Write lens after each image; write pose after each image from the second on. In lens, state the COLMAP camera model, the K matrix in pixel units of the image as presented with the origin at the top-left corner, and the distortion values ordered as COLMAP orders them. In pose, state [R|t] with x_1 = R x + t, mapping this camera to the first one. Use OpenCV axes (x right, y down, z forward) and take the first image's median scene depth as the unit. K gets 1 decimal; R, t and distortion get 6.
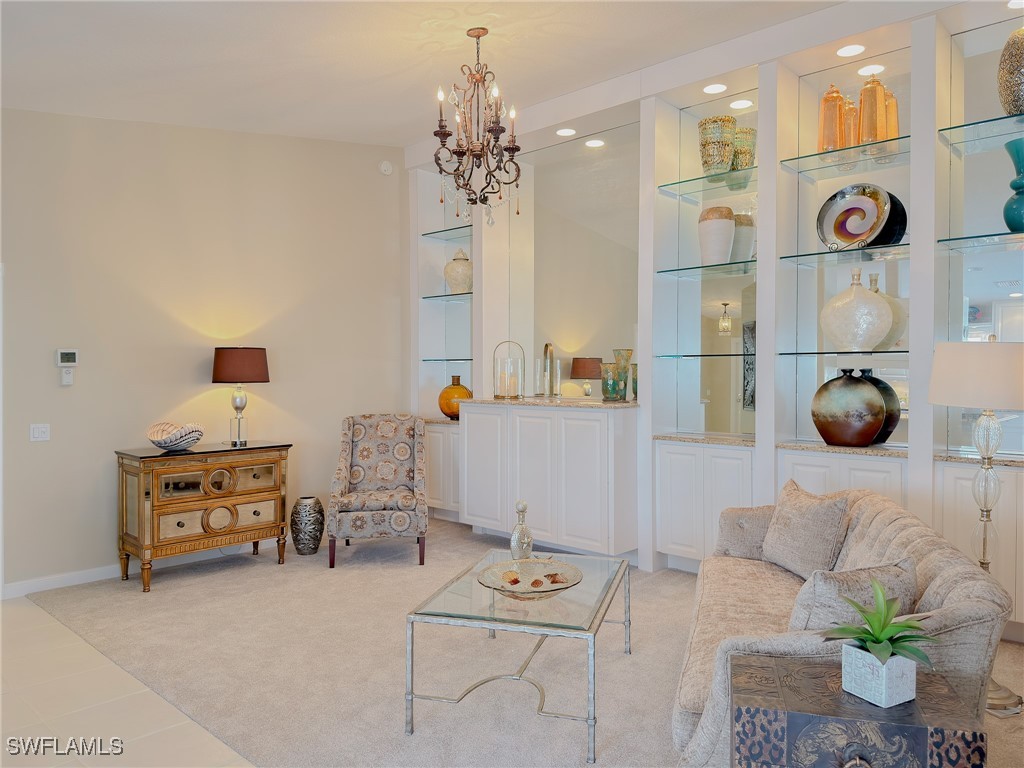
lens RADIAL K [[725.7, 0, 512.0], [0, 725.7, 384.0], [0, 0, 1]] dist [0.050486, -0.003086]
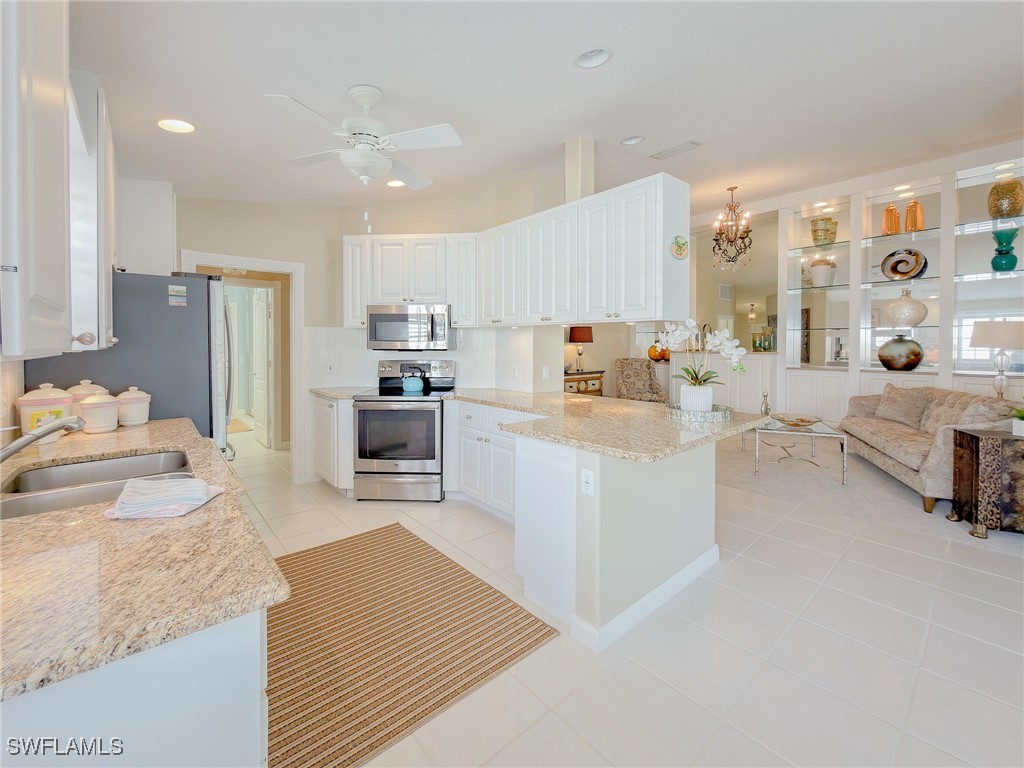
lens RADIAL K [[428.3, 0, 524.9], [0, 428.3, 349.1], [0, 0, 1]] dist [0.023894, -0.000142]
pose [[0.996759, 0.002777, -0.080393, -0.442899], [-0.003343, 0.999971, -0.006908, 0.028057], [0.080372, 0.007154, 0.996739, -0.300780]]
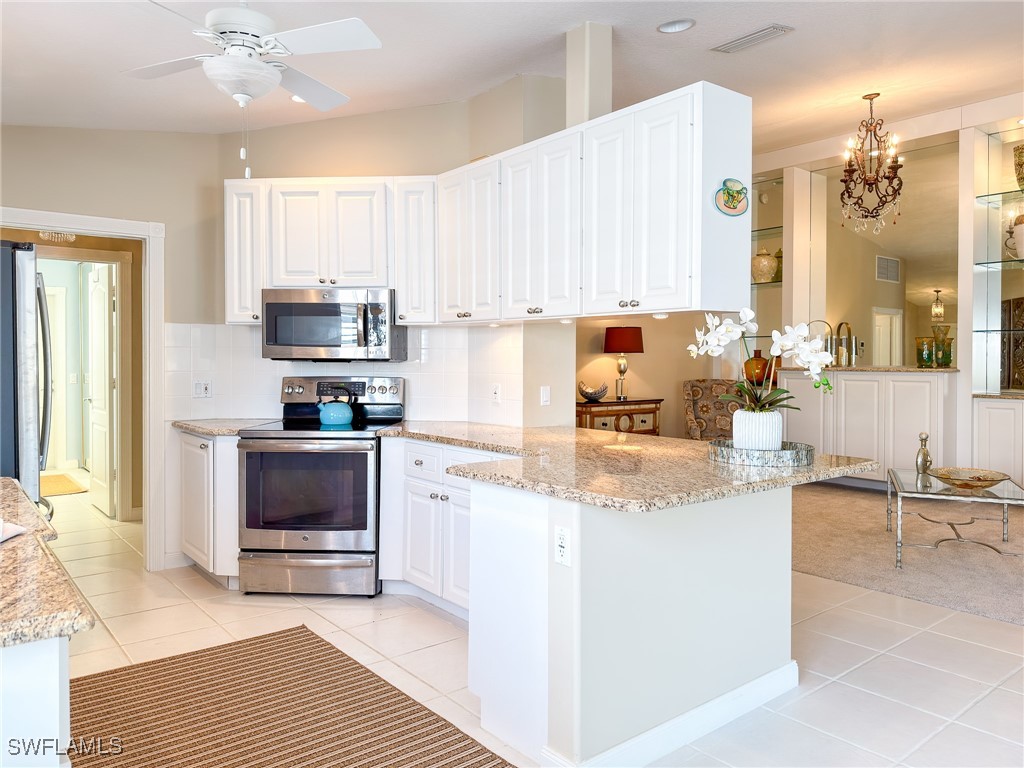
lens RADIAL K [[730.3, 0, 536.0], [0, 730.3, 367.9], [0, 0, 1]] dist [0.086122, -0.069381]
pose [[0.993802, 0.003395, -0.111110, -0.389690], [-0.004412, 0.999951, -0.008909, 0.039193], [0.111074, 0.009344, 0.993768, -0.353015]]
